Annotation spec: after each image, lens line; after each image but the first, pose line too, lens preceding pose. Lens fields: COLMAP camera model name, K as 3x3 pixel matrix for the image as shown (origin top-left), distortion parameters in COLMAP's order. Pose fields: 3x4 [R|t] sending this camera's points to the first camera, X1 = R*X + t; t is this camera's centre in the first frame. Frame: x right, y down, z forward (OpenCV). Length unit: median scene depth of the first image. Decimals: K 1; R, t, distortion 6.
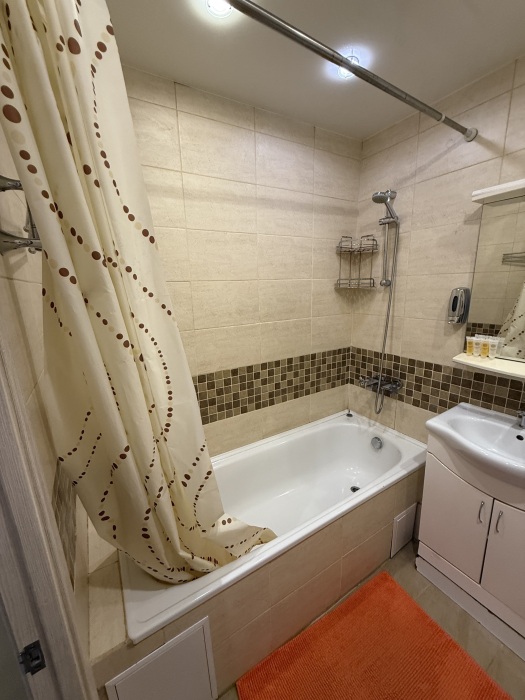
lens RADIAL K [[280.8, 0, 262.1], [0, 280.8, 350.9], [0, 0, 1]] dist [-0.002084, 0.000193]
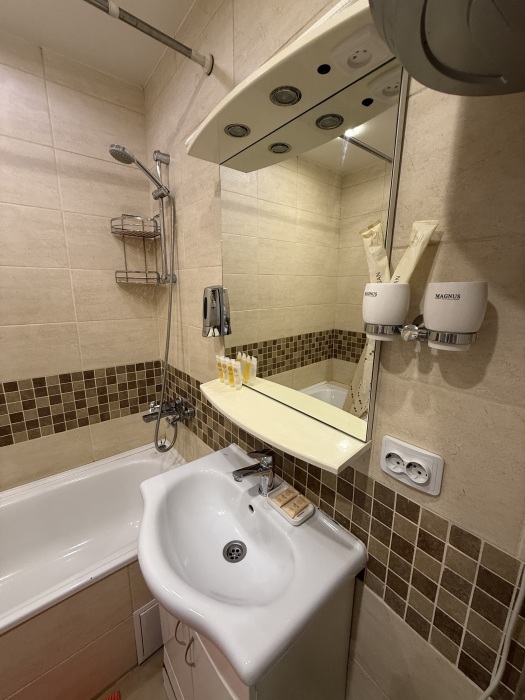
lens RADIAL K [[280.8, 0, 262.4], [0, 280.8, 350.0], [0, 0, 1]] dist [-0.002084, 0.000193]
pose [[0.991094, 0.011463, 0.132666, 0.551586], [-0.010477, 0.999912, -0.008124, -0.044280], [-0.132748, 0.006662, 0.991127, 0.210672]]
